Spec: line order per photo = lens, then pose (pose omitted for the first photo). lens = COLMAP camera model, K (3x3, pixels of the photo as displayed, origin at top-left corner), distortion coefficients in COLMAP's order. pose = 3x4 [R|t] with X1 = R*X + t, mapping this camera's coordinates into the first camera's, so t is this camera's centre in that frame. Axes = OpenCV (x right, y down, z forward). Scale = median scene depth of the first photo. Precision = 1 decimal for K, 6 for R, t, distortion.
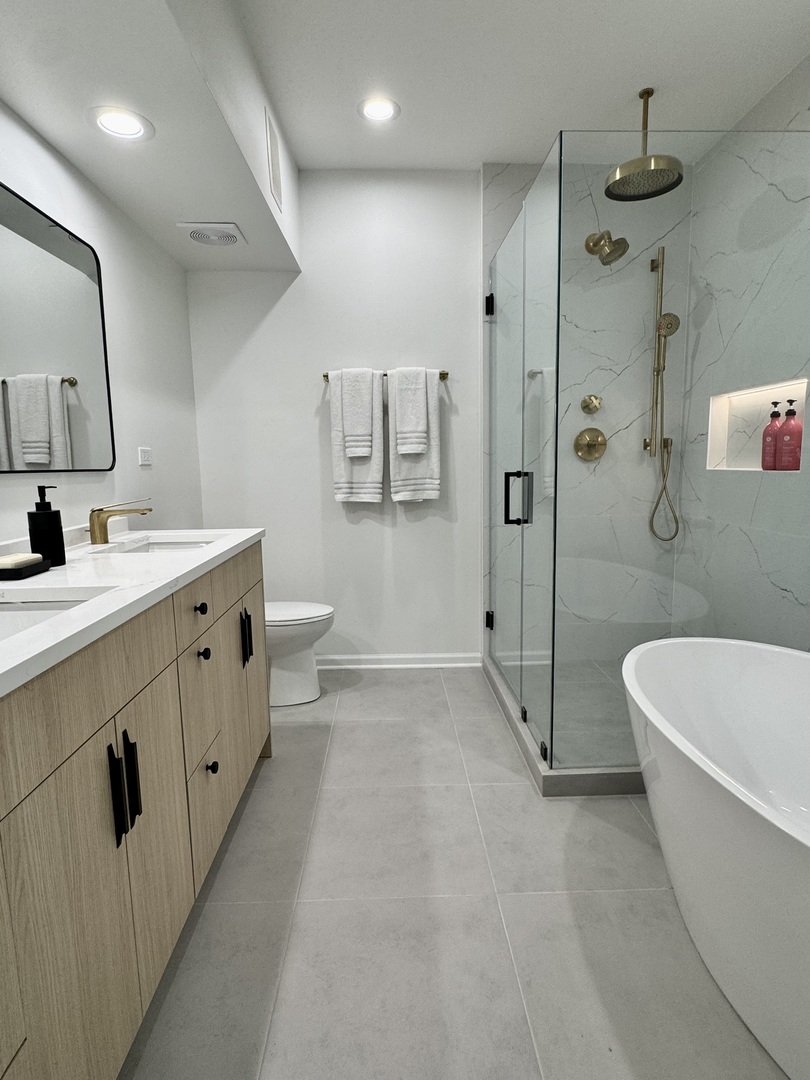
lens RADIAL K [[580.1, 0, 406.6], [0, 580.1, 539.0], [0, 0, 1]] dist [-0.005818, 0.005212]
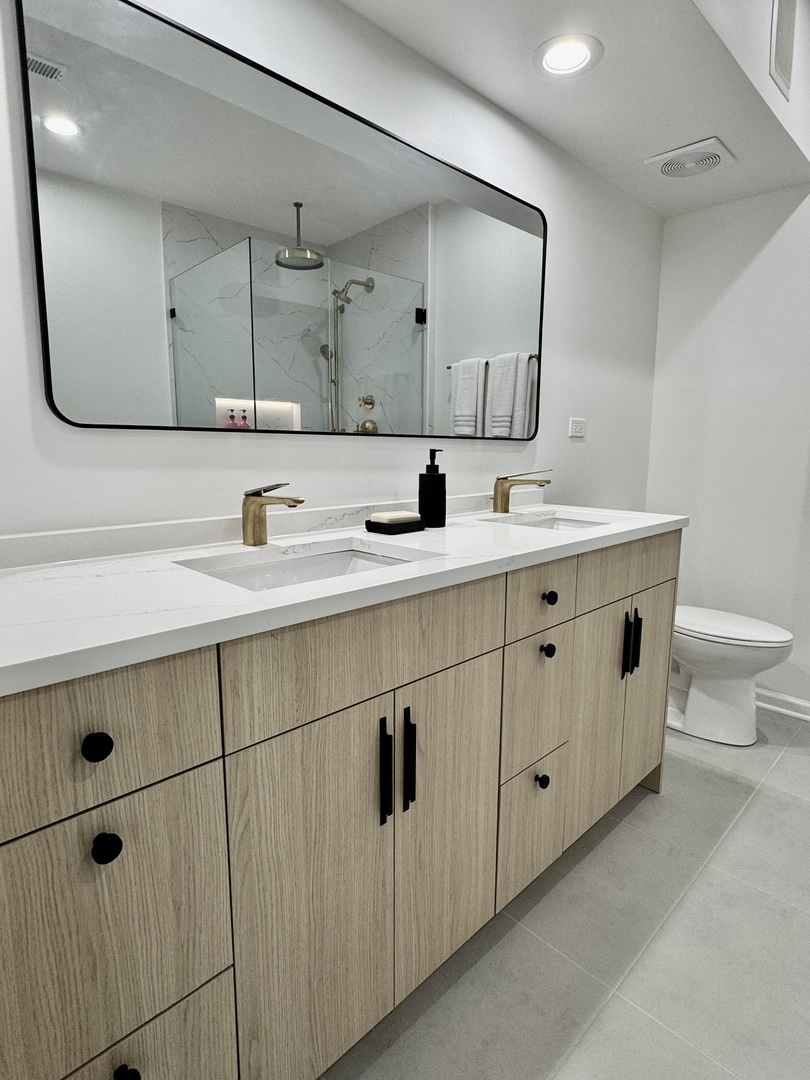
lens RADIAL K [[580.1, 0, 407.6], [0, 580.1, 536.2], [0, 0, 1]] dist [-0.005818, 0.005212]
pose [[0.679460, 0.131953, -0.721750, 0.066872], [-0.114517, 0.990712, 0.073319, -0.004950], [0.724721, 0.032835, 0.688260, 0.156171]]
